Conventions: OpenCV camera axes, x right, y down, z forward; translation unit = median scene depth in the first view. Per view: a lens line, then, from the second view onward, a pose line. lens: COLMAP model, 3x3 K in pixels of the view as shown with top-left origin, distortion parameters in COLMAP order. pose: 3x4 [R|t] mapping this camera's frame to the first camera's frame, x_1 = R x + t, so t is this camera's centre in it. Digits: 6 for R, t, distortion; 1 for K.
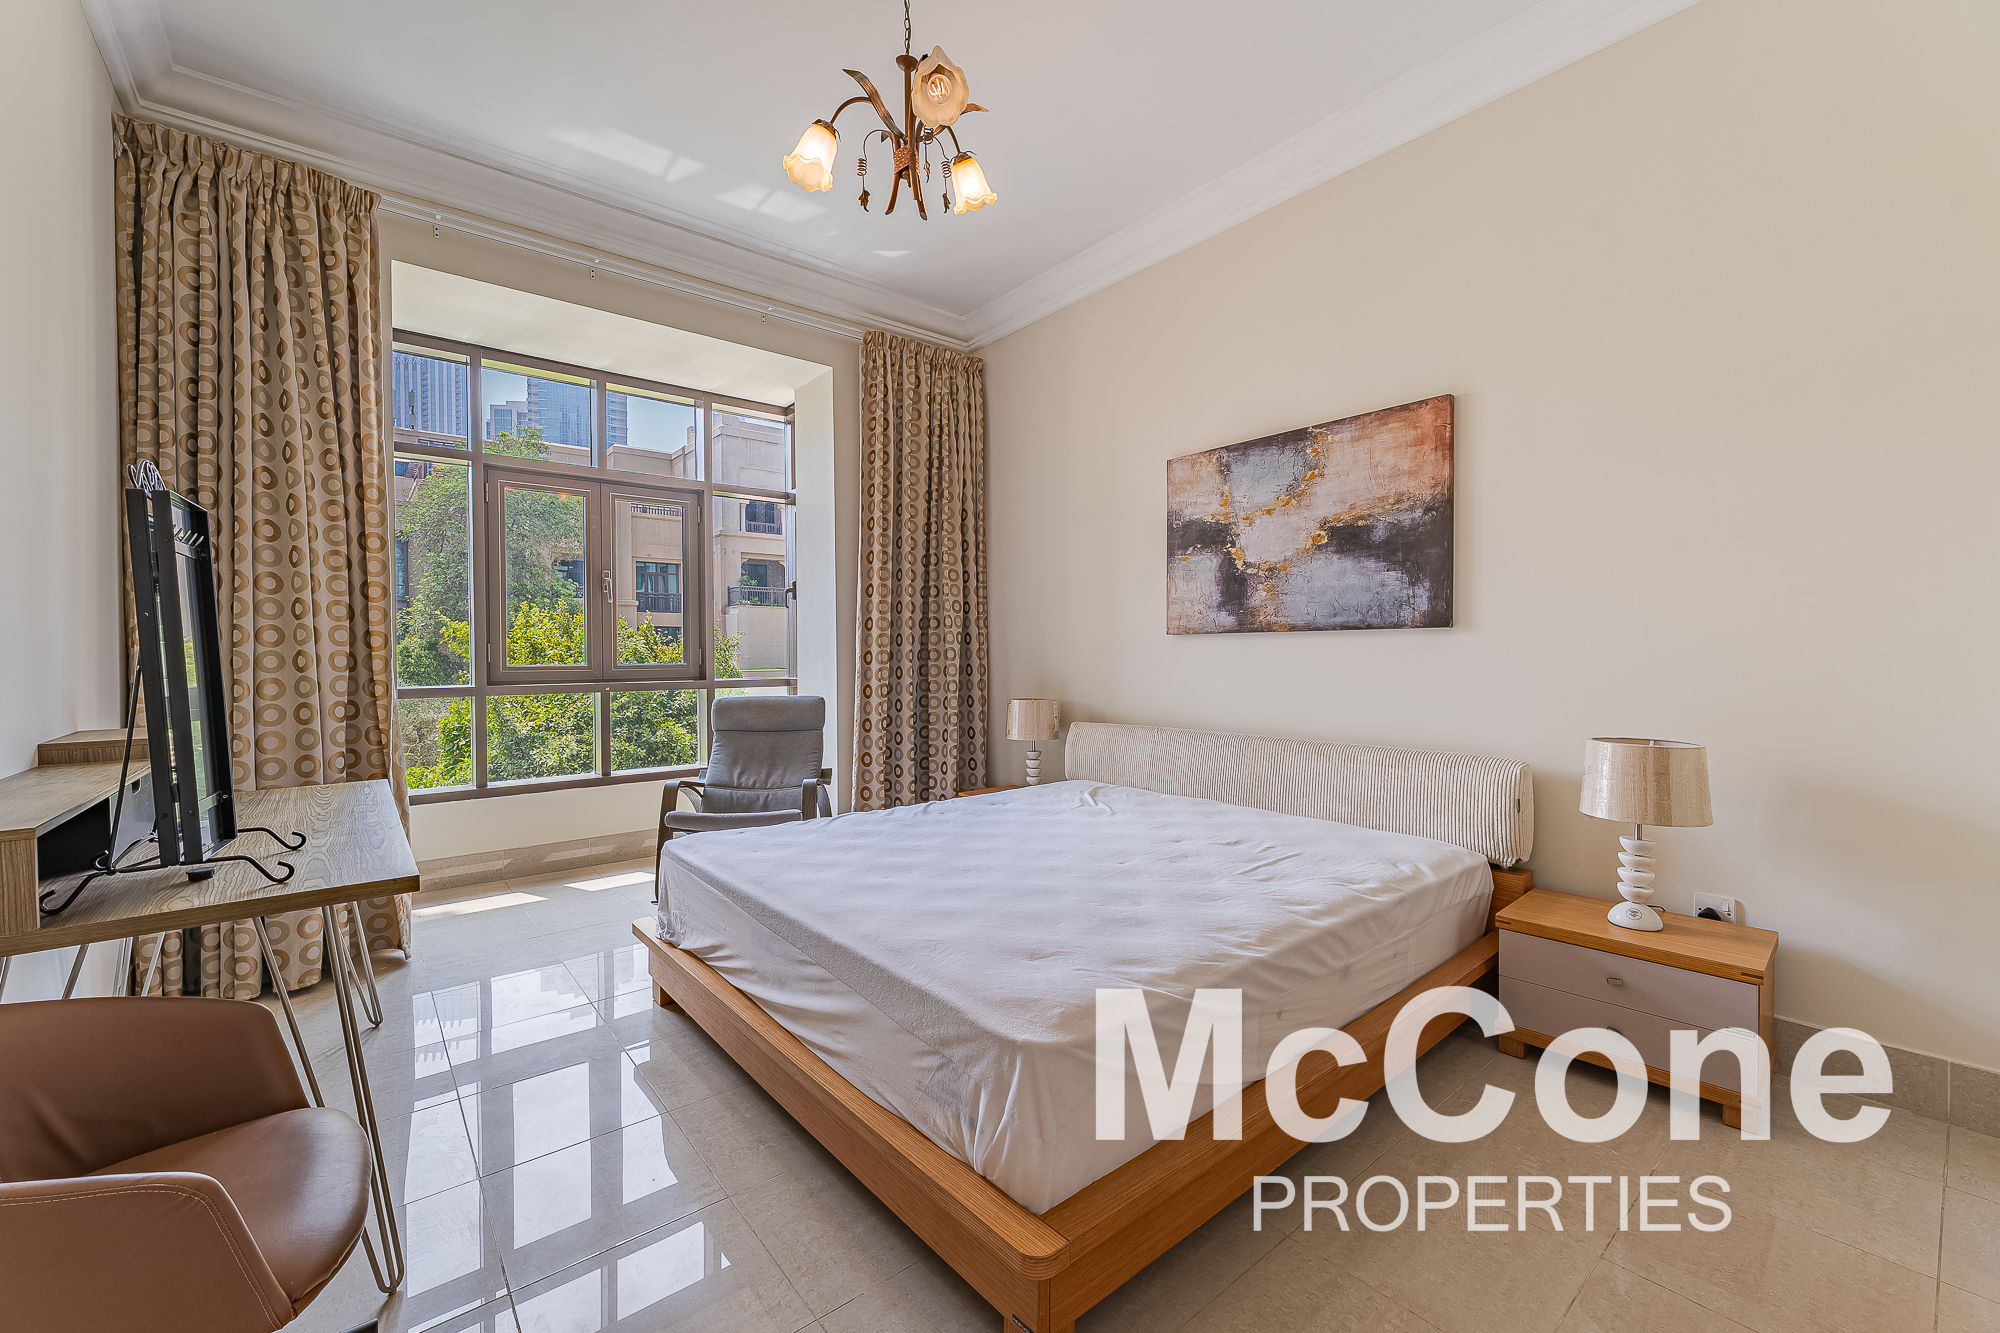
lens RADIAL K [[815.3, 0, 933.7], [0, 815.3, 667.9], [0, 0, 1]] dist [0.003685, -0.000613]
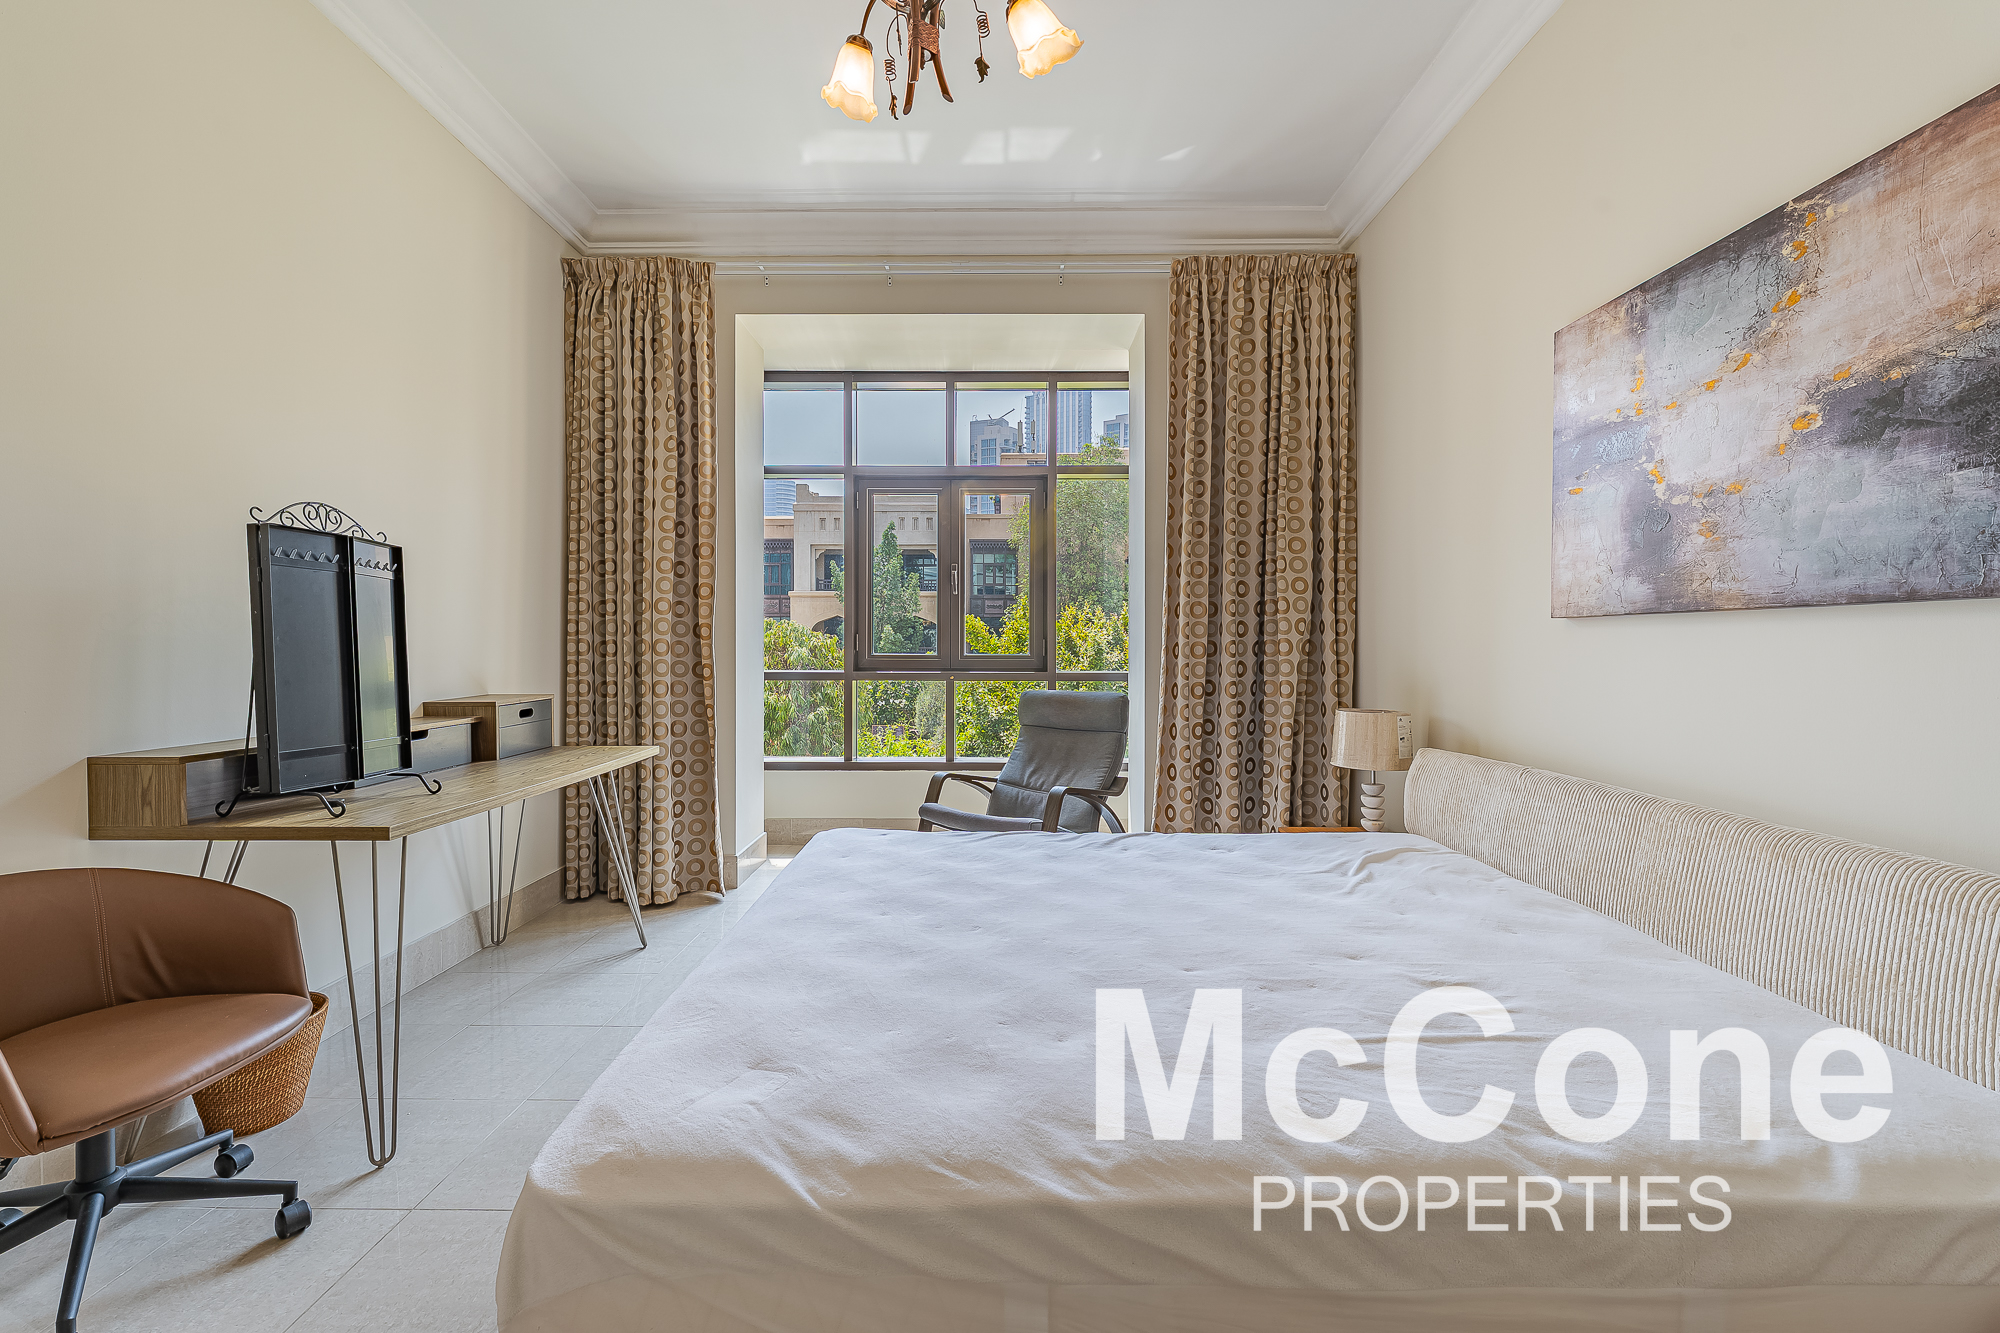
lens RADIAL K [[815.3, 0, 967.2], [0, 815.3, 659.3], [0, 0, 1]] dist [0.003685, -0.000613]
pose [[0.786086, 0.018118, -0.617852, 0.351909], [-0.017795, 0.999819, 0.006678, -0.006751], [0.617861, 0.005745, 0.786266, 0.269751]]
